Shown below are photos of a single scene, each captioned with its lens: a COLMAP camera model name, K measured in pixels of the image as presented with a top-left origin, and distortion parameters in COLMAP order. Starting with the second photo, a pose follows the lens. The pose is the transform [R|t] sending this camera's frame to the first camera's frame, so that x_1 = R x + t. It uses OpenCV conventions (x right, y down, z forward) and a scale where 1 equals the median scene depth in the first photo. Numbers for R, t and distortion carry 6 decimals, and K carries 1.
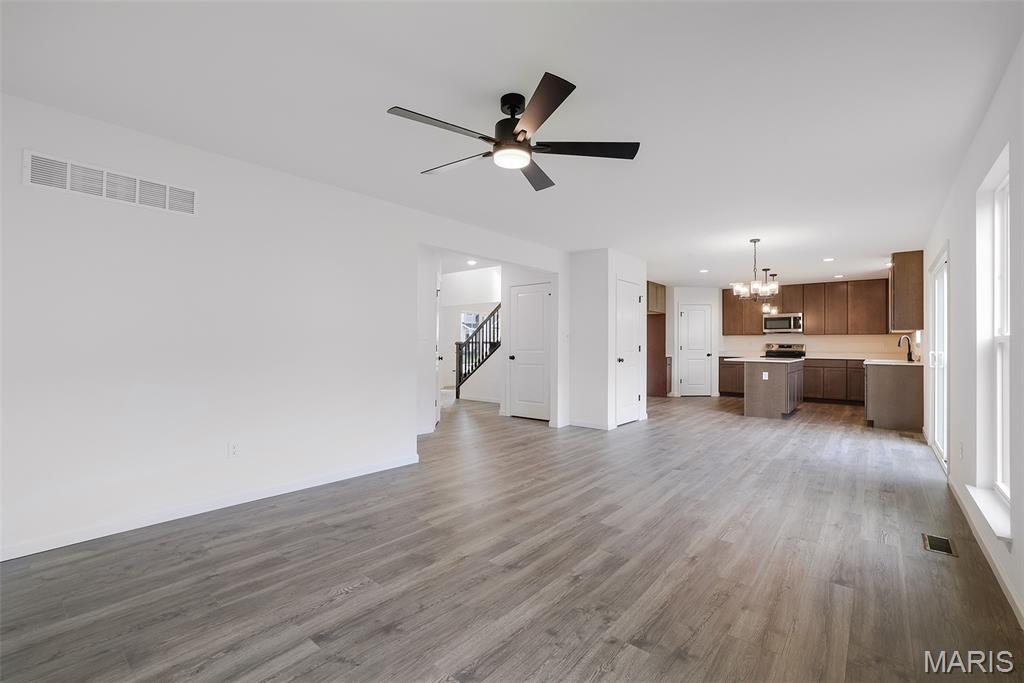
lens RADIAL K [[448.6, 0, 514.7], [0, 448.6, 340.8], [0, 0, 1]] dist [-0.043035, 0.013274]
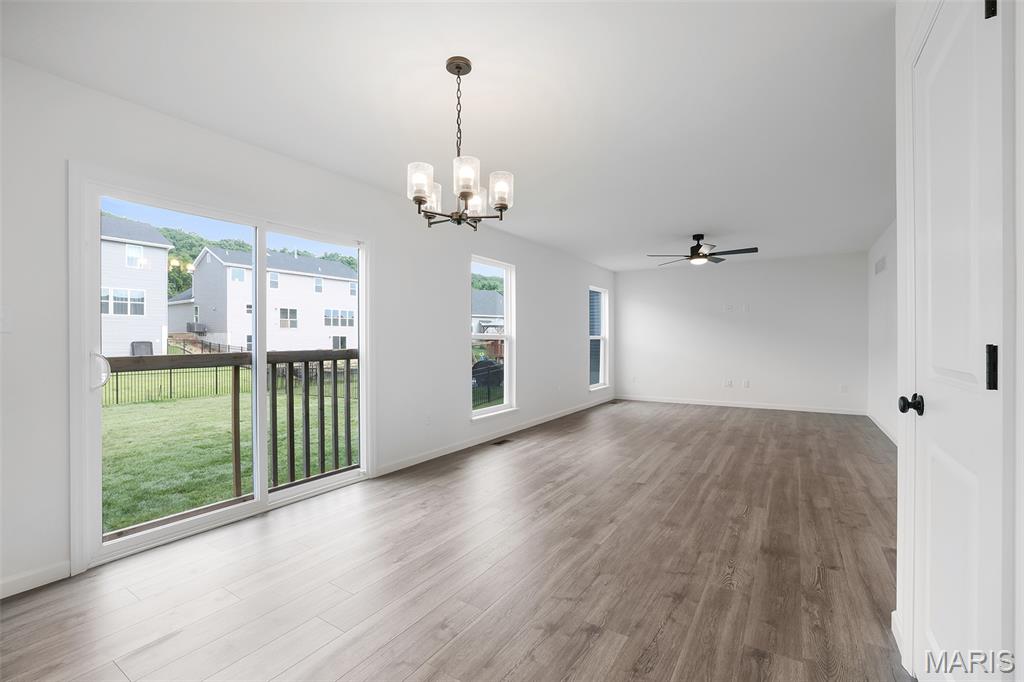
lens RADIAL K [[448.6, 0, 513.6], [0, 448.6, 341.2], [0, 0, 1]] dist [-0.043035, 0.013274]
pose [[-0.992345, -0.001318, -0.123487, 0.419792], [-0.000716, 0.999988, -0.004915, 0.009672], [0.123492, -0.004789, -0.992334, 1.070375]]
